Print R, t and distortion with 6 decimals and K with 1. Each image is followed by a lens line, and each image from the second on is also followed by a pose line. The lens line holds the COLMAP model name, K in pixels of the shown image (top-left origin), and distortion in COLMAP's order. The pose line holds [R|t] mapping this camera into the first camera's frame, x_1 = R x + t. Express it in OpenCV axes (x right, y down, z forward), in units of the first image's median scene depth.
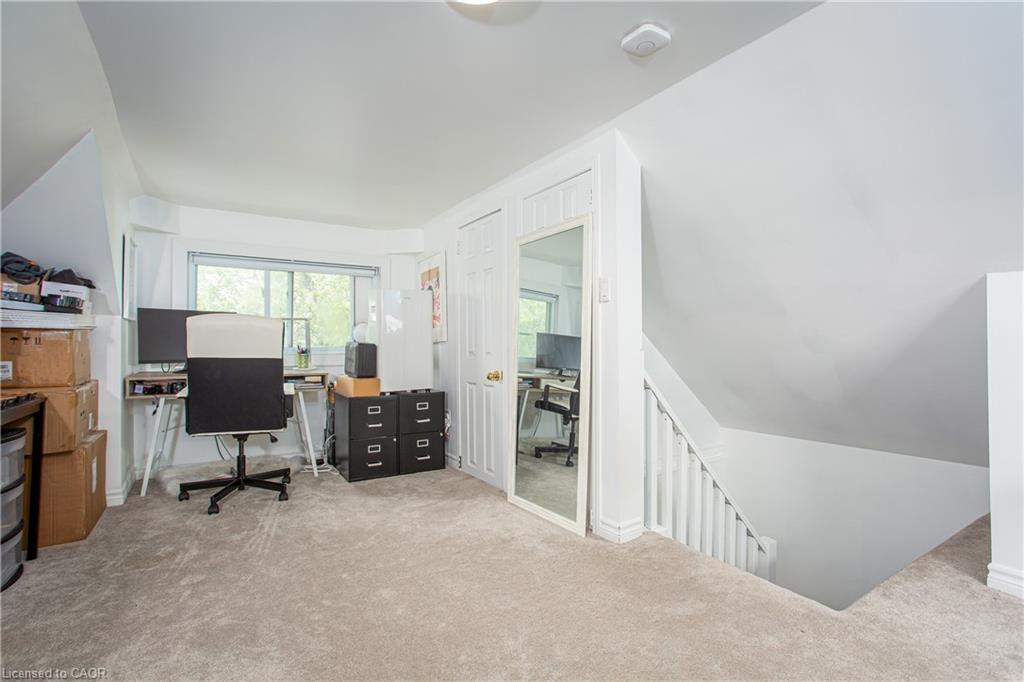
lens RADIAL K [[492.3, 0, 512.0], [0, 492.3, 341.0], [0, 0, 1]] dist [-0.064045, 0.035659]
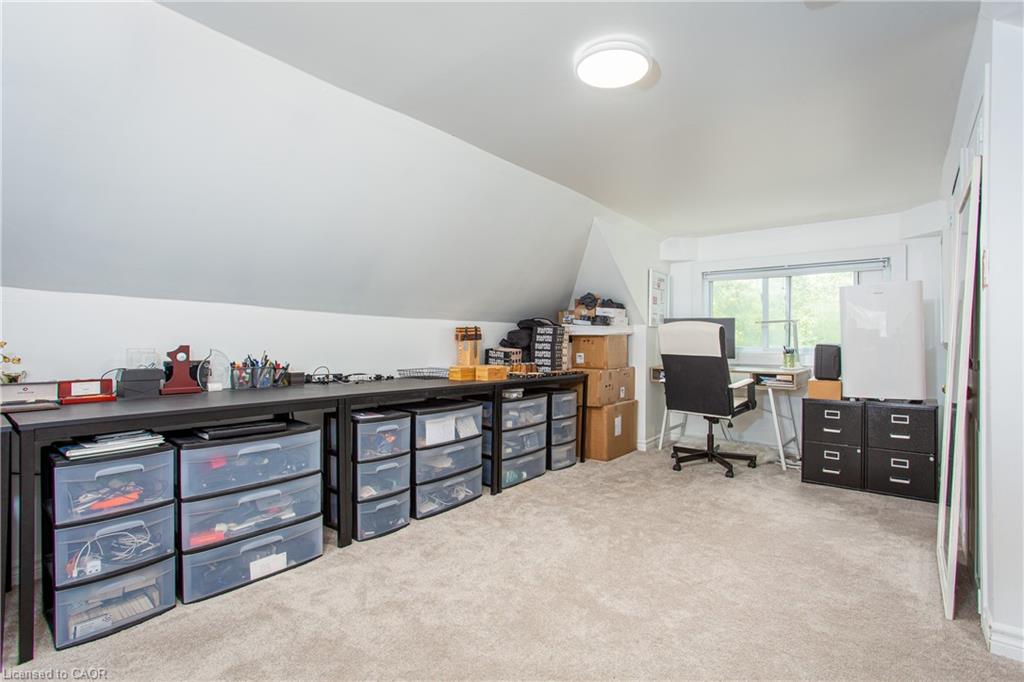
lens RADIAL K [[492.3, 0, 512.0], [0, 492.3, 341.0], [0, 0, 1]] dist [-0.064045, 0.035659]
pose [[0.297078, 0.001246, -0.954852, 0.499705], [0.001987, 0.999996, 0.001924, -0.006096], [0.954851, -0.002469, 0.297075, 0.144283]]
